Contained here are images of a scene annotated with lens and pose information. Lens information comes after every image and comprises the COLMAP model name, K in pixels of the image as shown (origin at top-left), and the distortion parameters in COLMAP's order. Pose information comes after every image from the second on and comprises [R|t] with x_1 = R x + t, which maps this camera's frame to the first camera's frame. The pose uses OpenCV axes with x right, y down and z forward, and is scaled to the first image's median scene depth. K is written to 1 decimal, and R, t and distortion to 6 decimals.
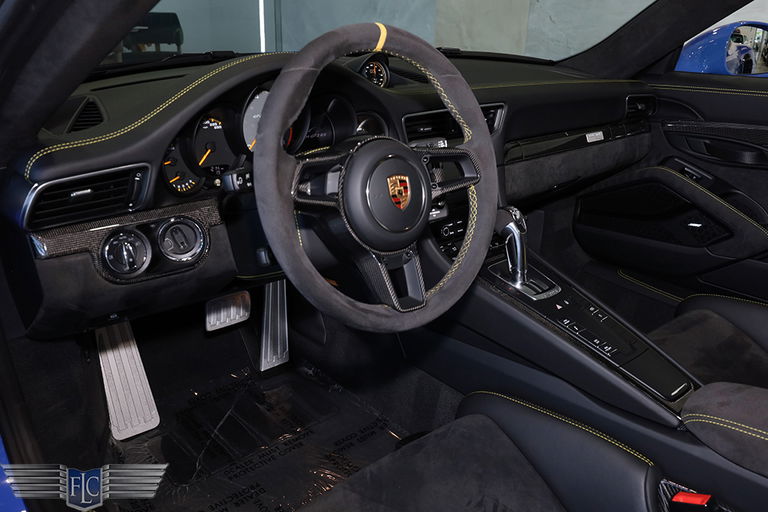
lens RADIAL K [[663.5, 0, 384.0], [0, 663.5, 256.2], [0, 0, 1]] dist [-0.003217, -0.002248]
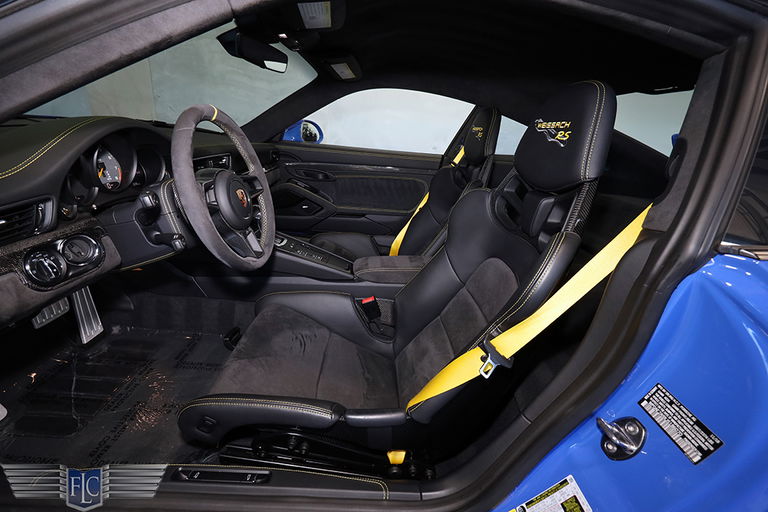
lens RADIAL K [[319.2, 0, 383.6], [0, 319.2, 254.7], [0, 0, 1]] dist [0.003193, 0.000388]
pose [[0.632349, -0.231949, 0.739144, -0.269290], [0.181966, 0.971902, 0.149315, -0.000107], [-0.753009, 0.040080, 0.656788, 0.052097]]
